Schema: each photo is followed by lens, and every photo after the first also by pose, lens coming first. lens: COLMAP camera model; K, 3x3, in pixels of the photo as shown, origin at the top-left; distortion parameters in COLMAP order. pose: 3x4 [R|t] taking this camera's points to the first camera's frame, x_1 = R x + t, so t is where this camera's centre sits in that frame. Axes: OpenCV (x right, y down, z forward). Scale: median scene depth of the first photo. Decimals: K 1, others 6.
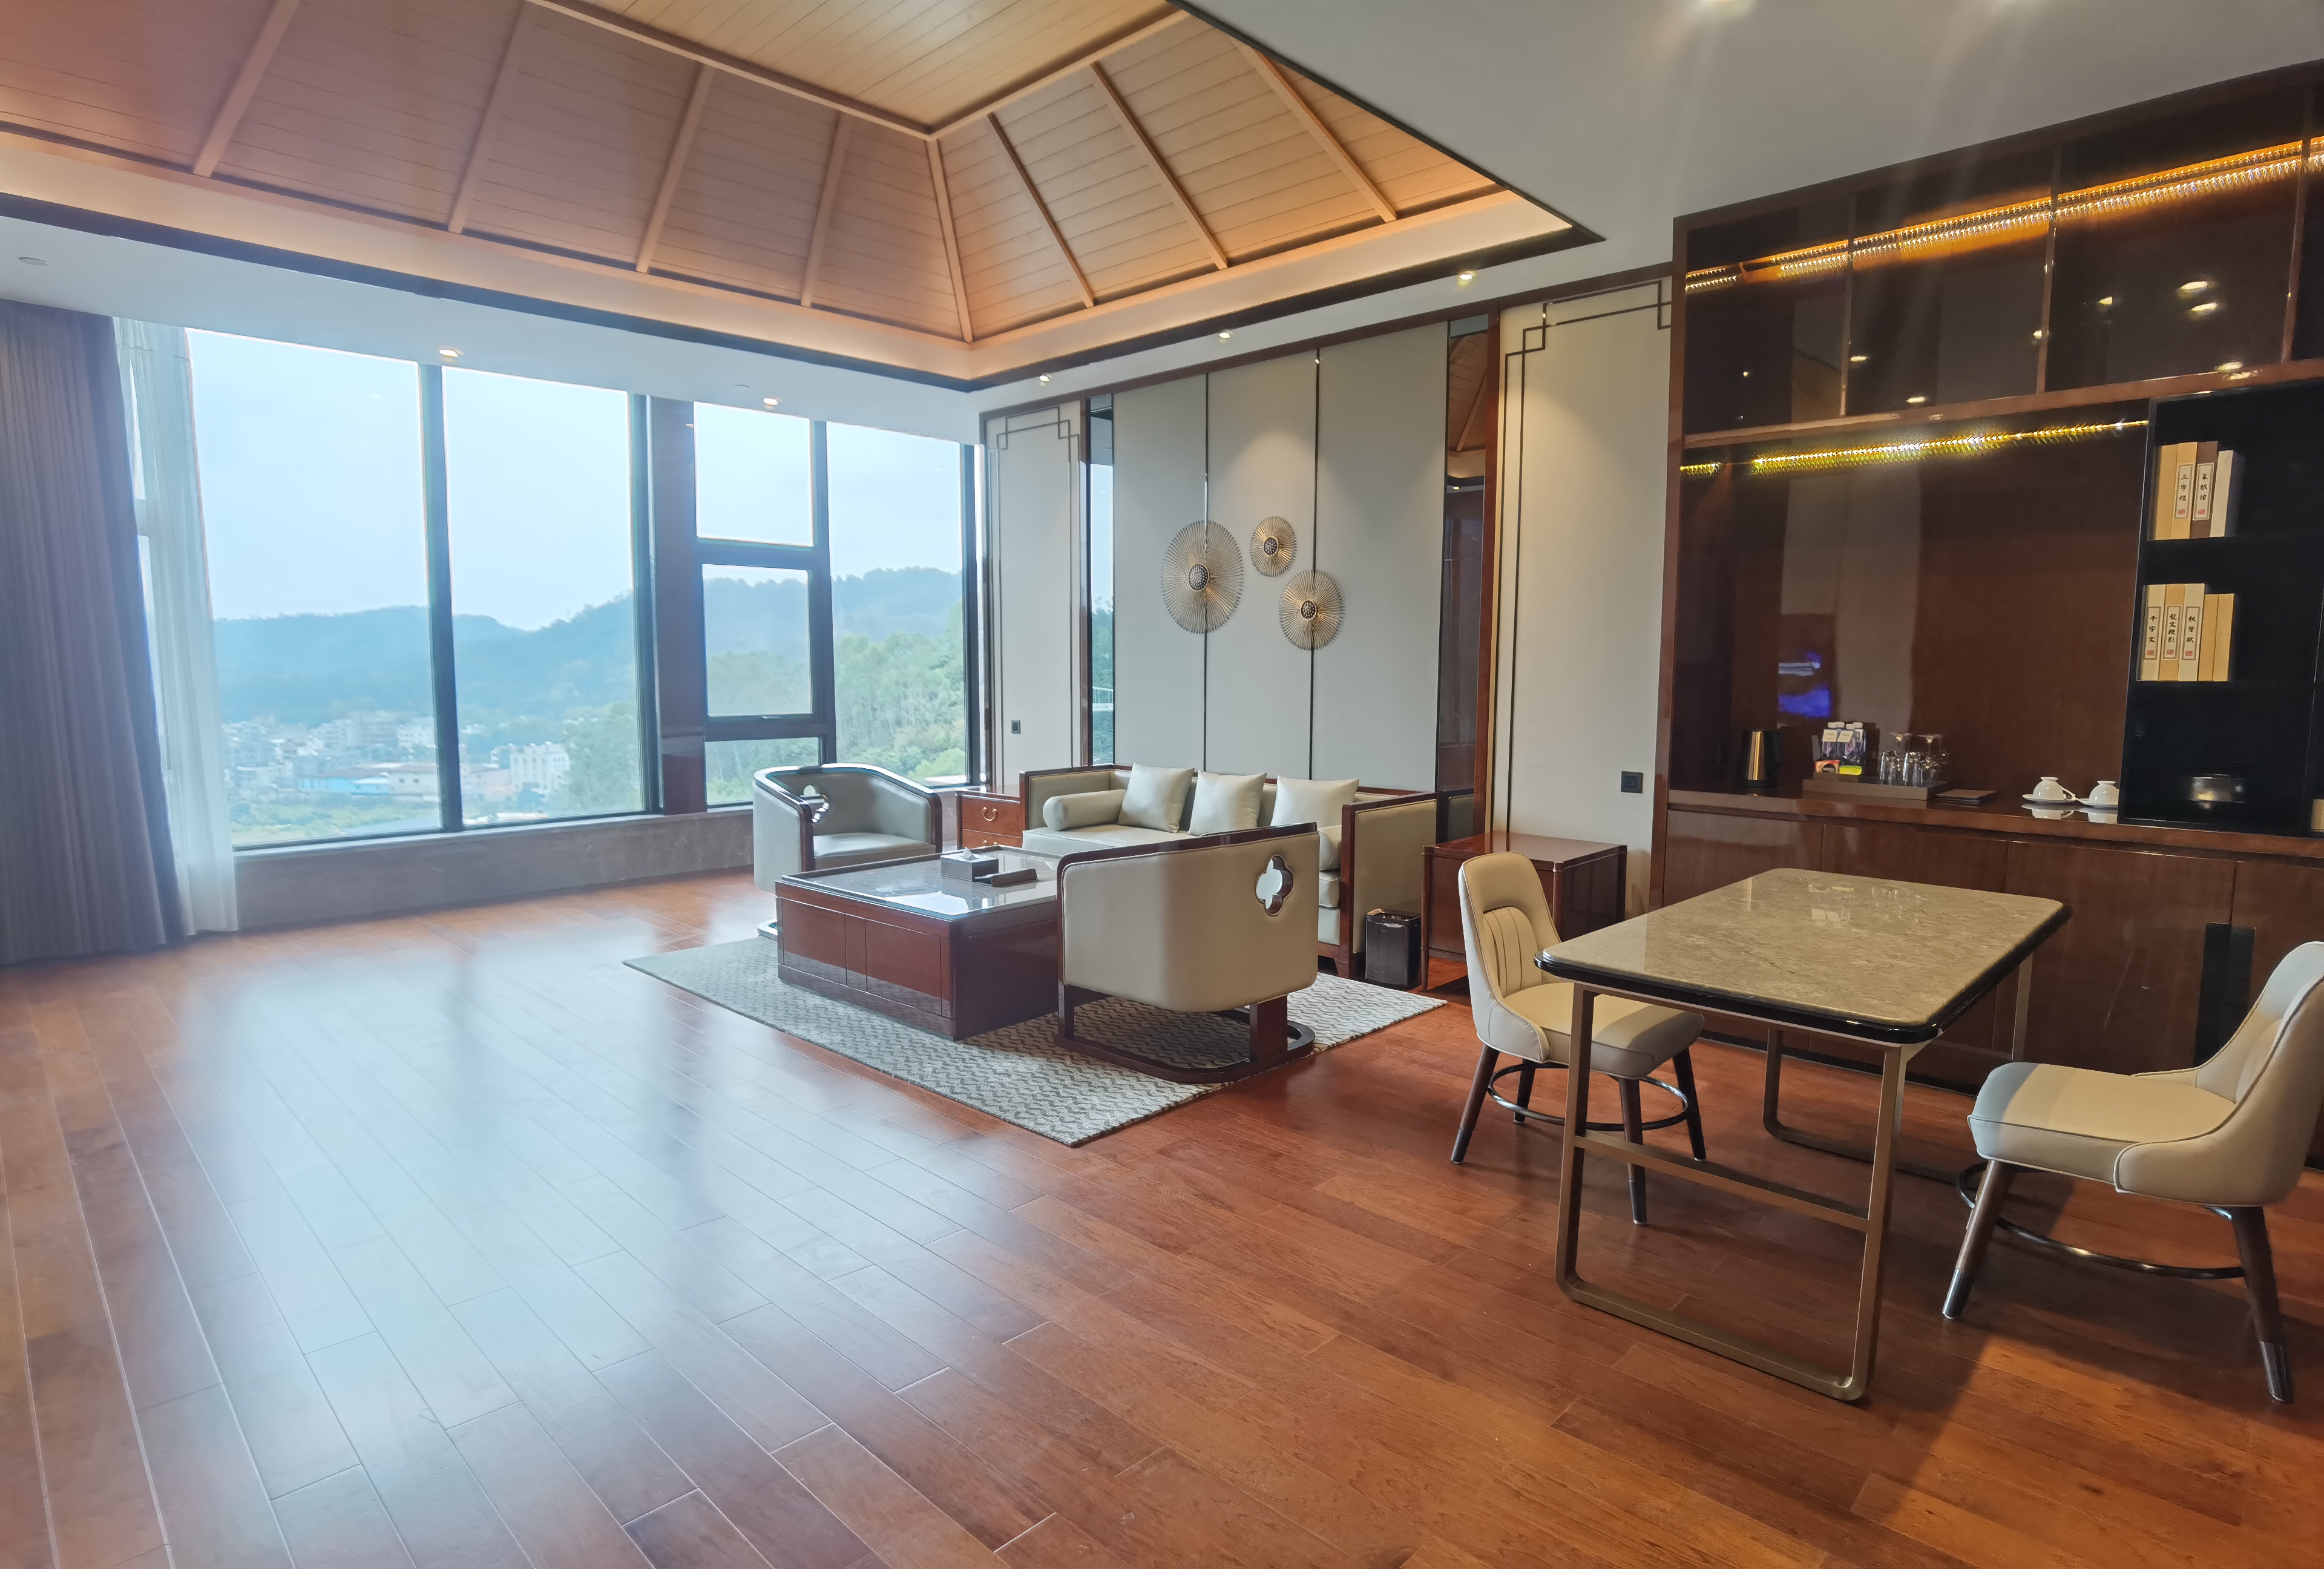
lens RADIAL K [[1212.8, 0, 1157.8], [0, 1212.8, 797.6], [0, 0, 1]] dist [-0.003435, -0.000394]
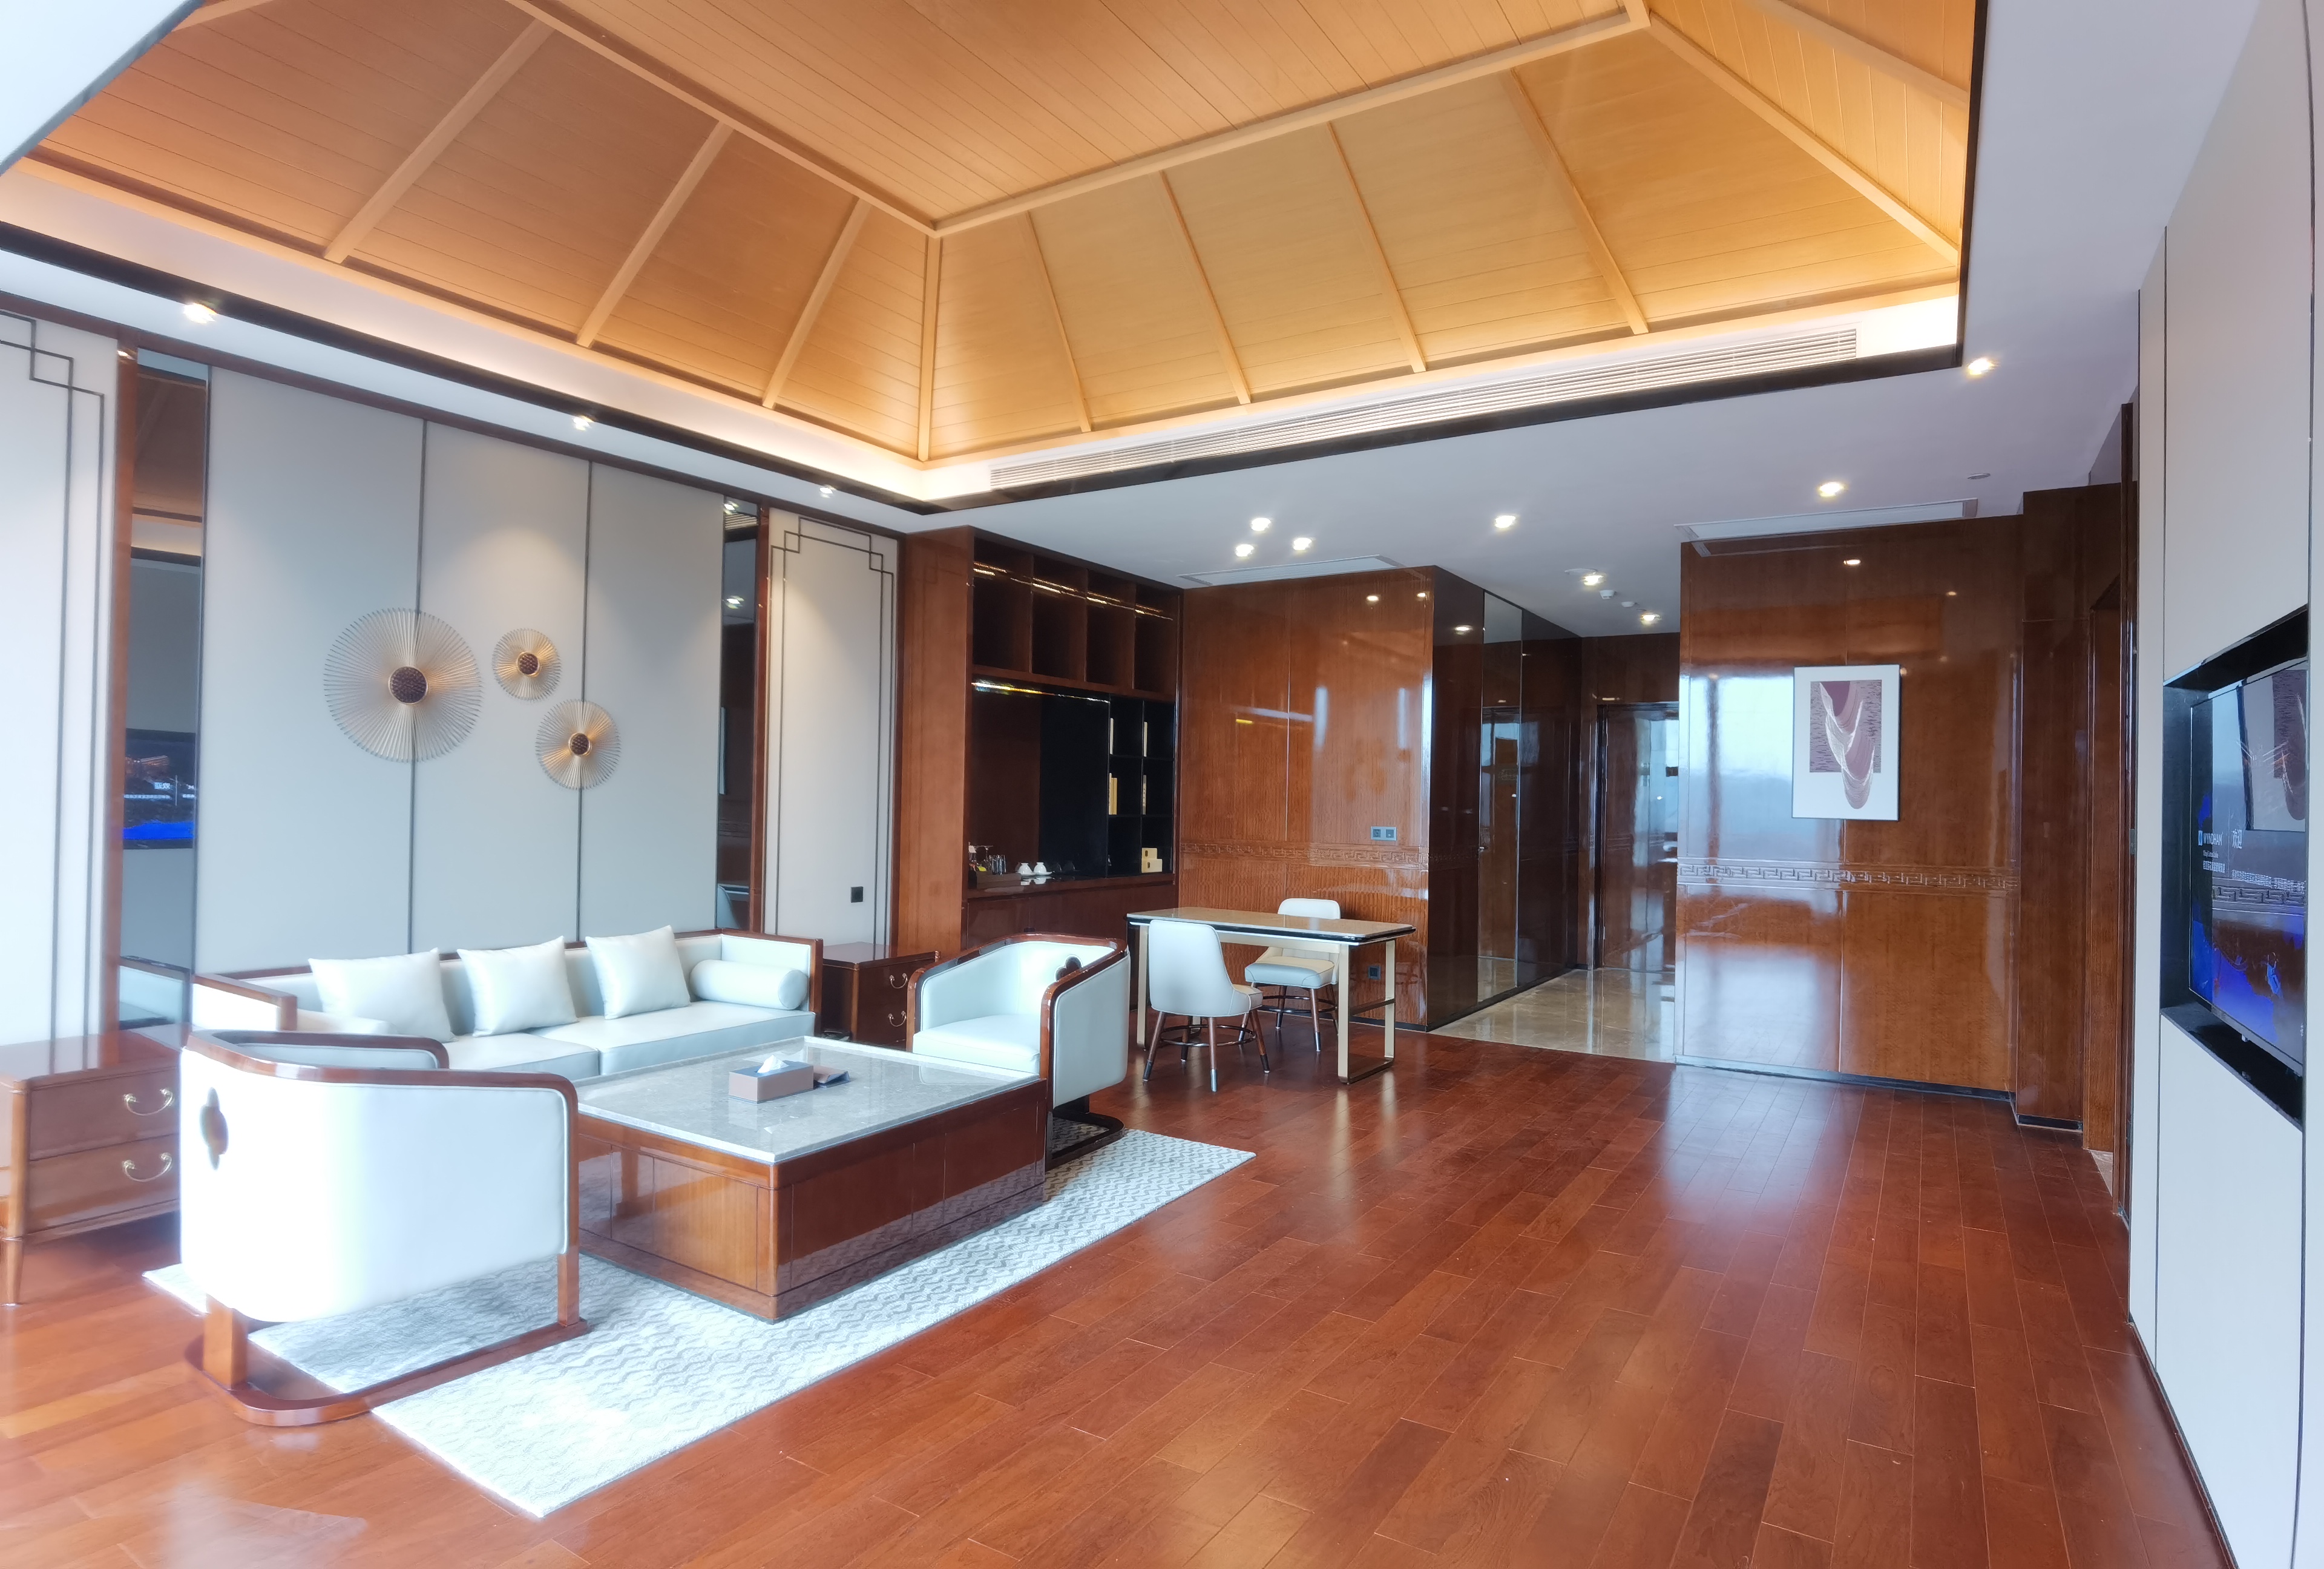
lens RADIAL K [[1212.8, 0, 1156.5], [0, 1212.8, 785.9], [0, 0, 1]] dist [-0.003435, -0.000394]
pose [[-0.212762, 0.012099, 0.977029, -1.004489], [0.098480, 0.995097, 0.009123, -0.113158], [-0.972129, 0.098159, -0.212910, 0.969935]]
